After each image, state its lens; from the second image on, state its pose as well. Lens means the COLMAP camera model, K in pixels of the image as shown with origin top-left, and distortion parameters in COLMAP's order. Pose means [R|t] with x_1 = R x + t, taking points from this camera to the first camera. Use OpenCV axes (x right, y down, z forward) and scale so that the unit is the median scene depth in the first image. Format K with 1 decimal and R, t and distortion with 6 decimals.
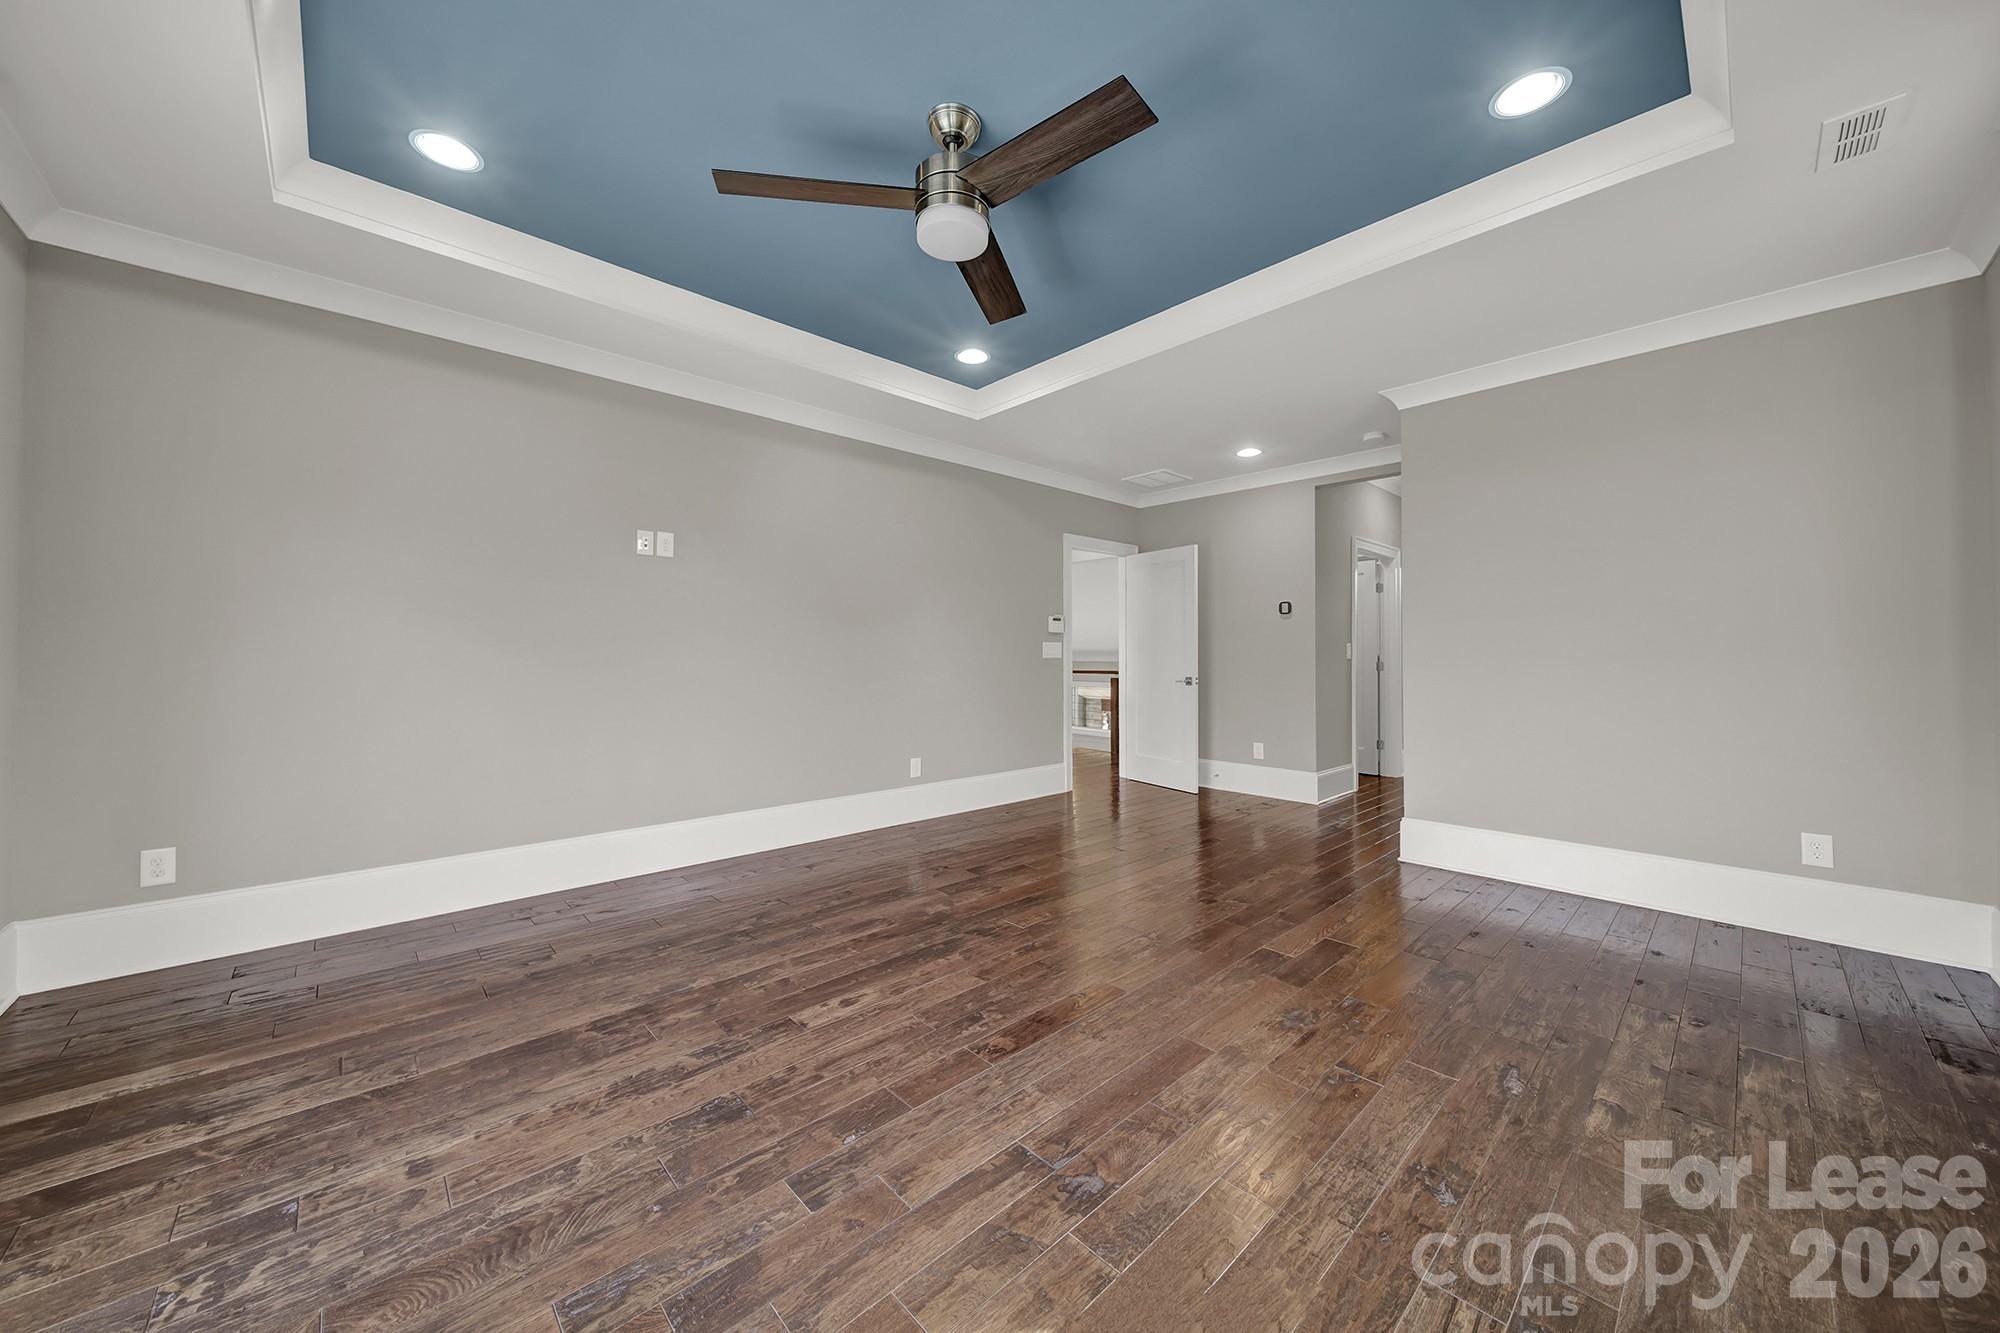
lens RADIAL K [[709.2, 0, 1002.0], [0, 709.2, 662.0], [0, 0, 1]] dist [-0.002896, -0.000173]
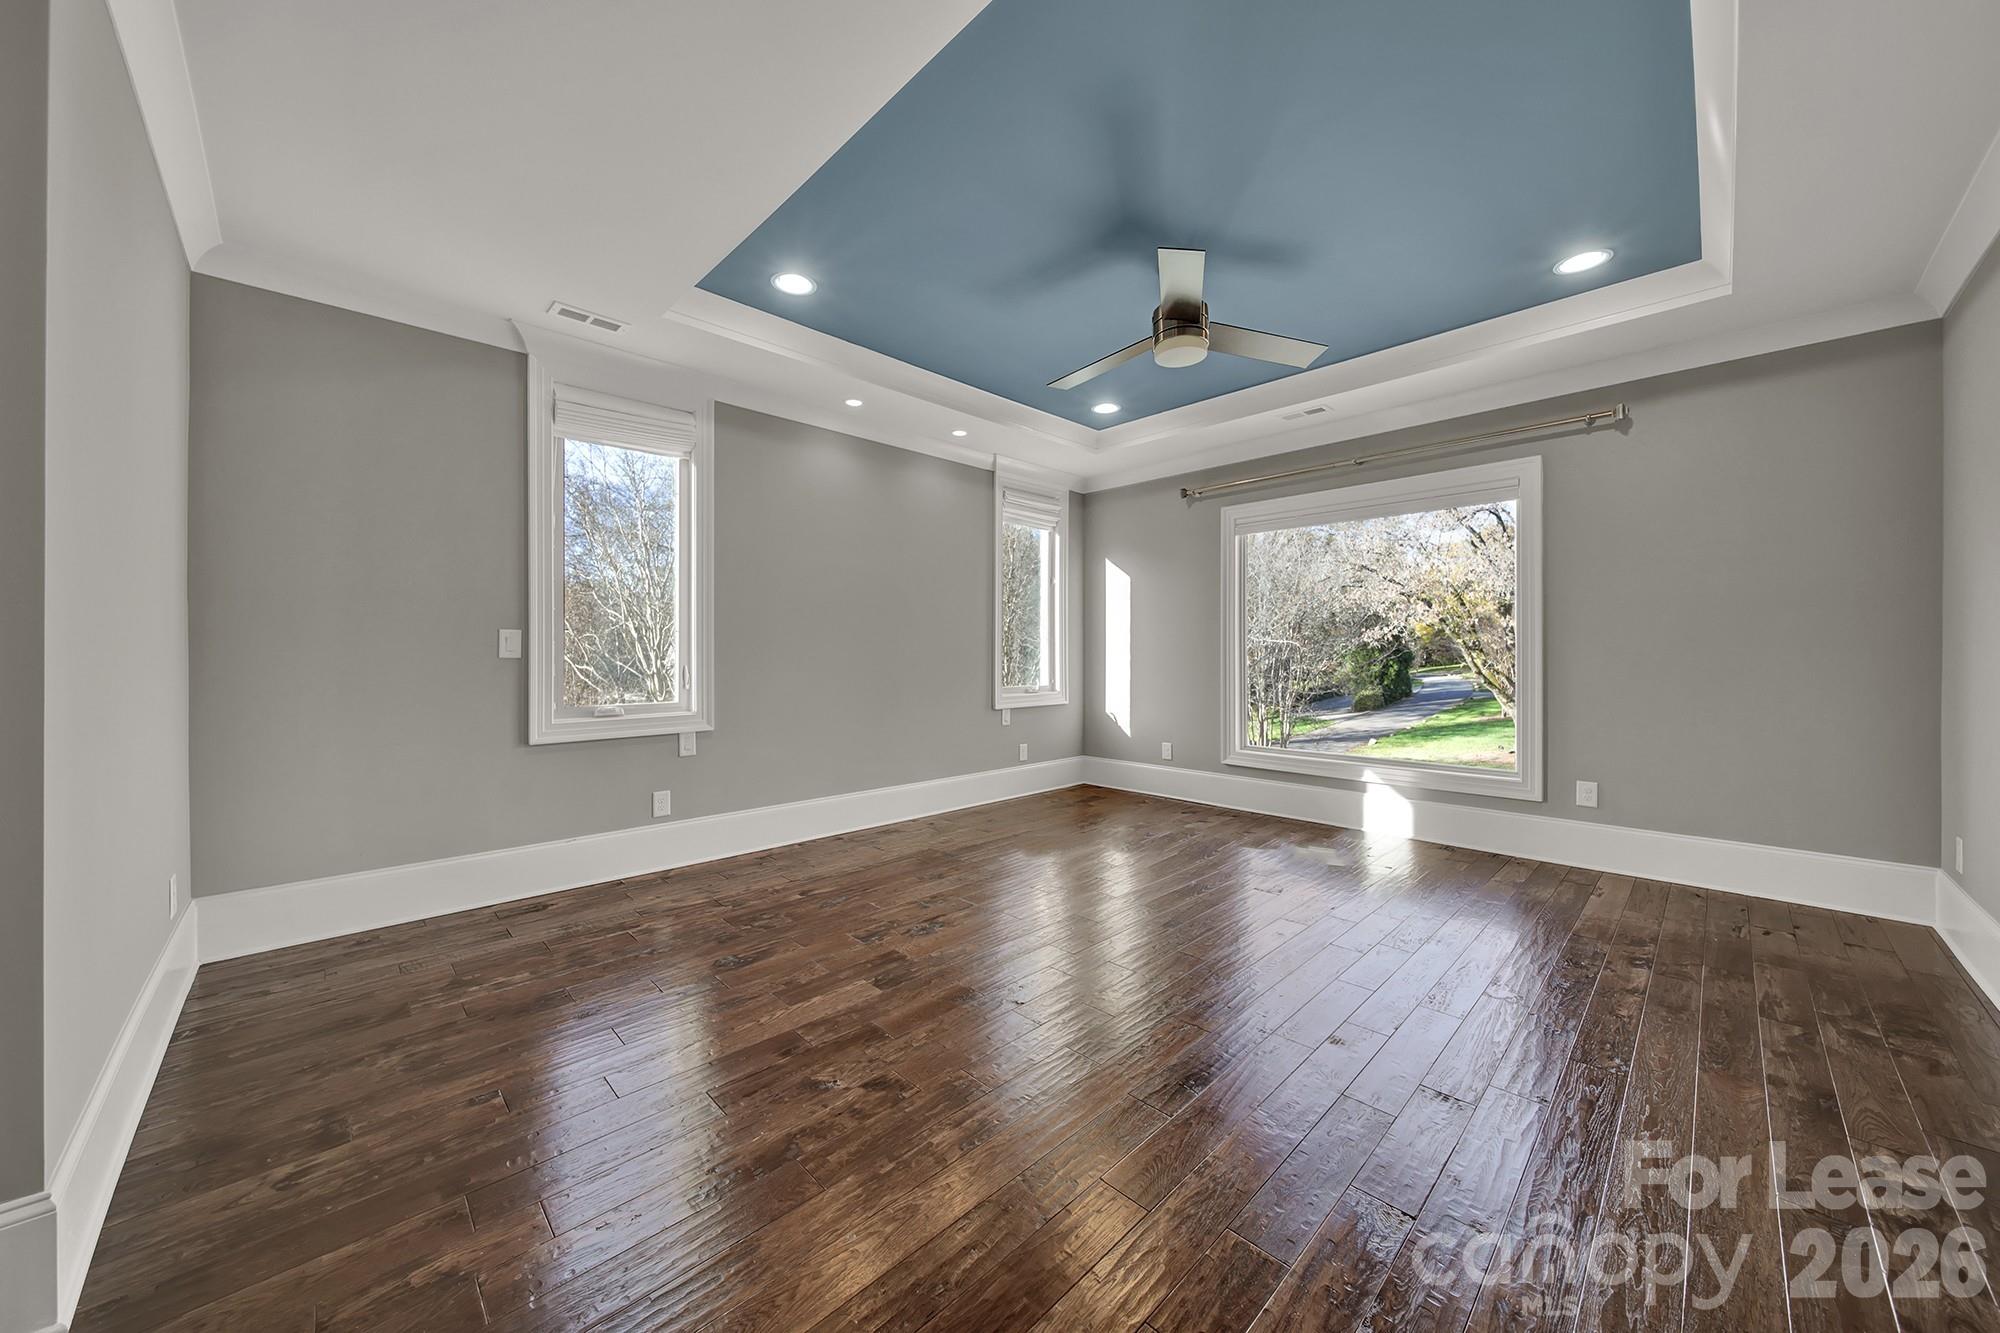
lens RADIAL K [[709.2, 0, 998.6], [0, 709.2, 658.9], [0, 0, 1]] dist [-0.002896, -0.000173]
pose [[-0.999872, 0.002823, -0.015725, 0.314235], [0.002759, 0.999988, 0.004140, 0.000563], [0.015736, 0.004096, -0.999868, 2.402505]]
